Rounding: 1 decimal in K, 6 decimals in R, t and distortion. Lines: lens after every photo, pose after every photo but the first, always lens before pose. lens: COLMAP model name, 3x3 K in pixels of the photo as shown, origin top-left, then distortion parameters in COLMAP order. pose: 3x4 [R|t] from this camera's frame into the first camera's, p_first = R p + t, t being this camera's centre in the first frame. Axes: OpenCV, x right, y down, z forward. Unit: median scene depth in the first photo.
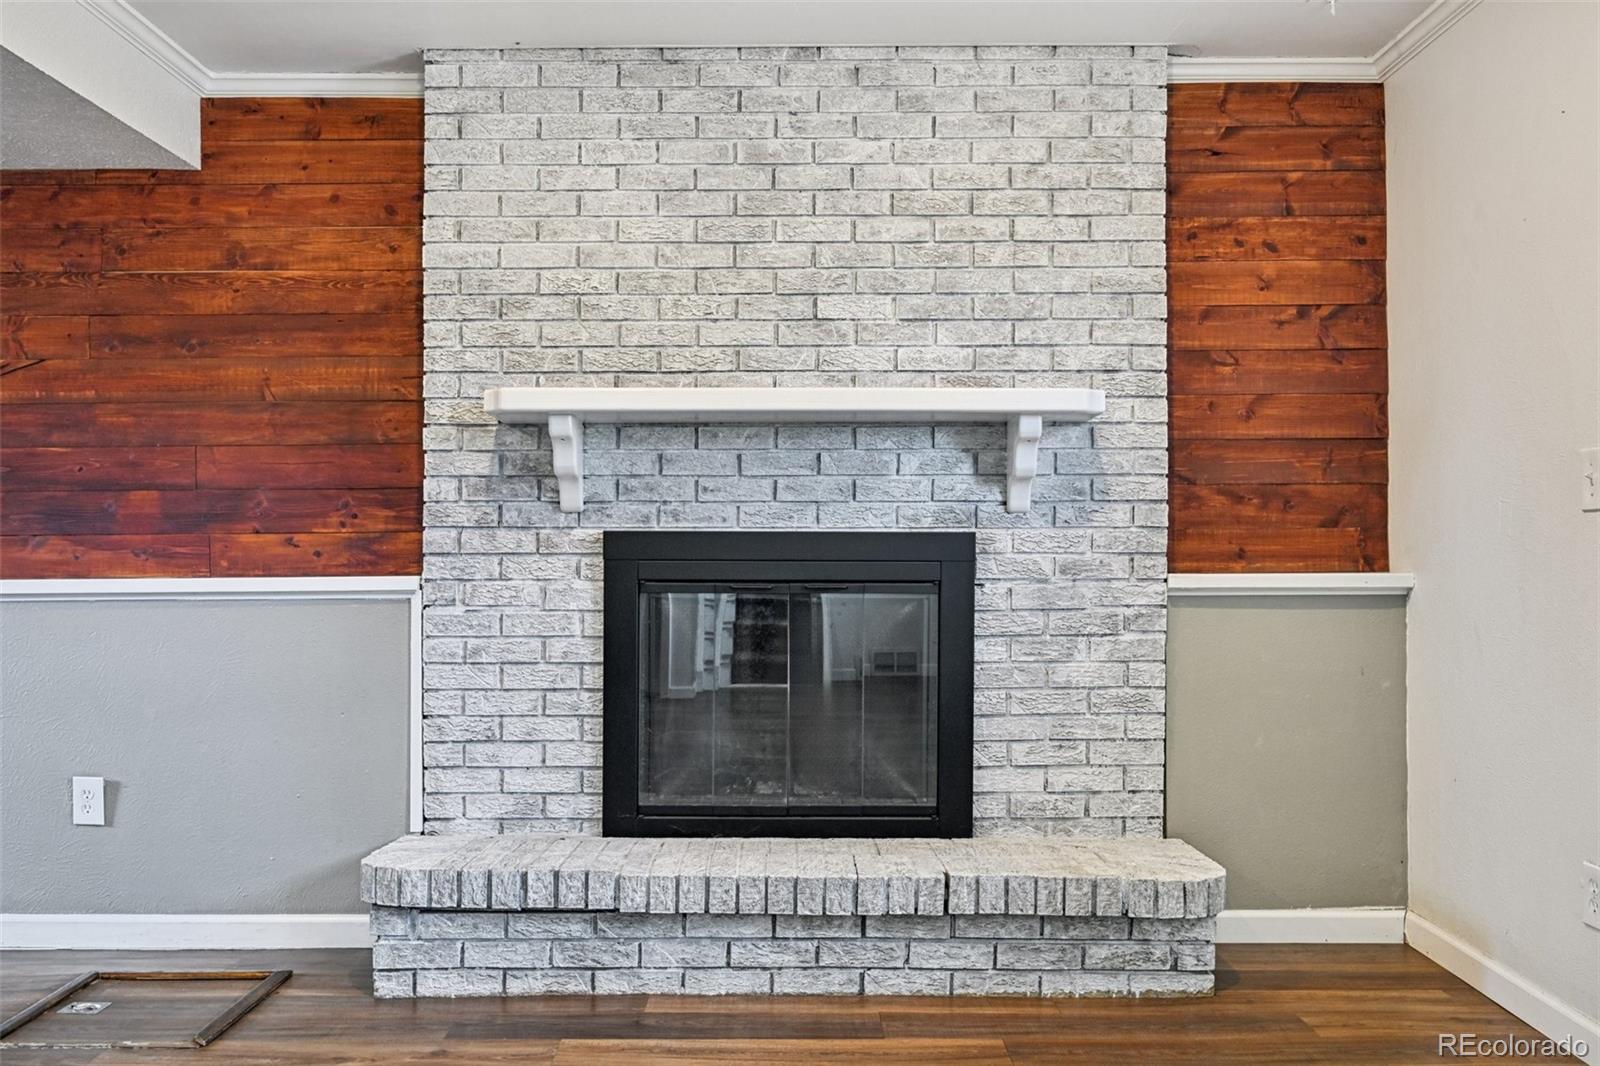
lens RADIAL K [[1389.5, 0, 800.0], [0, 1389.5, 538.0], [0, 0, 1]] dist [-0.001464, -0.006701]
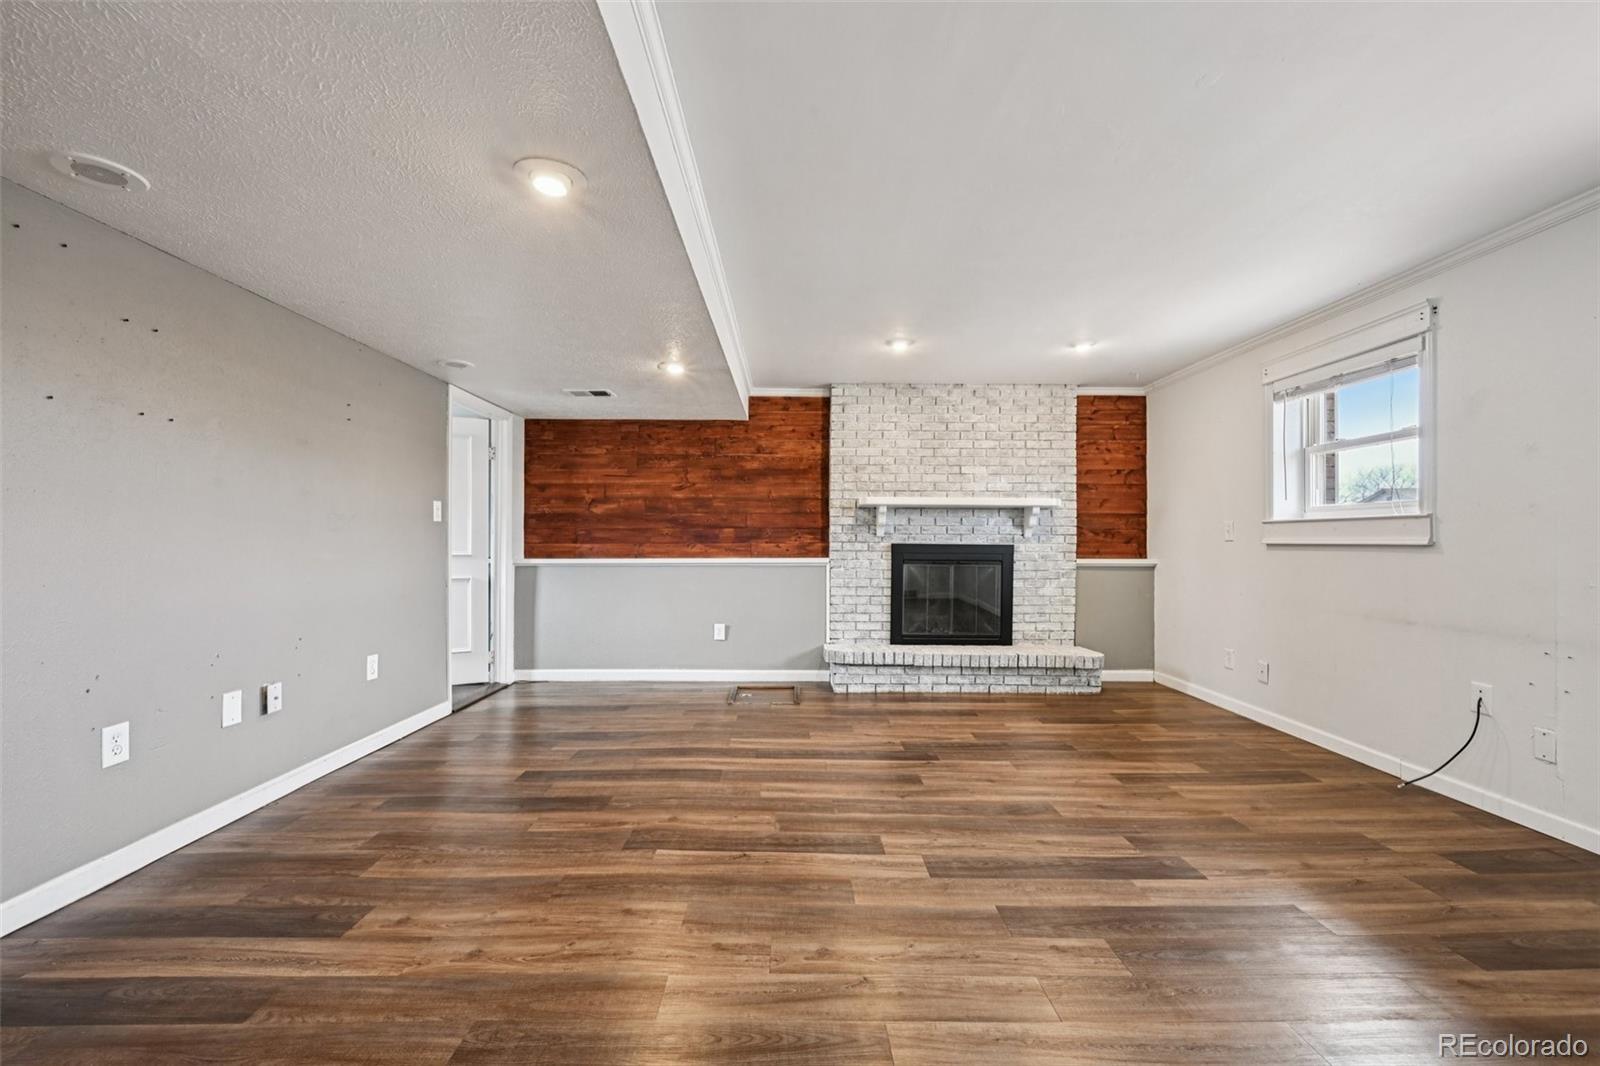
lens RADIAL K [[626.4, 0, 804.0], [0, 626.4, 538.5], [0, 0, 1]] dist [-0.003333, 0.000303]
pose [[0.999929, 0.006848, 0.009740, -0.341386], [-0.006830, 0.999975, -0.001811, -0.011992], [-0.009752, 0.001744, 0.999951, -0.357570]]
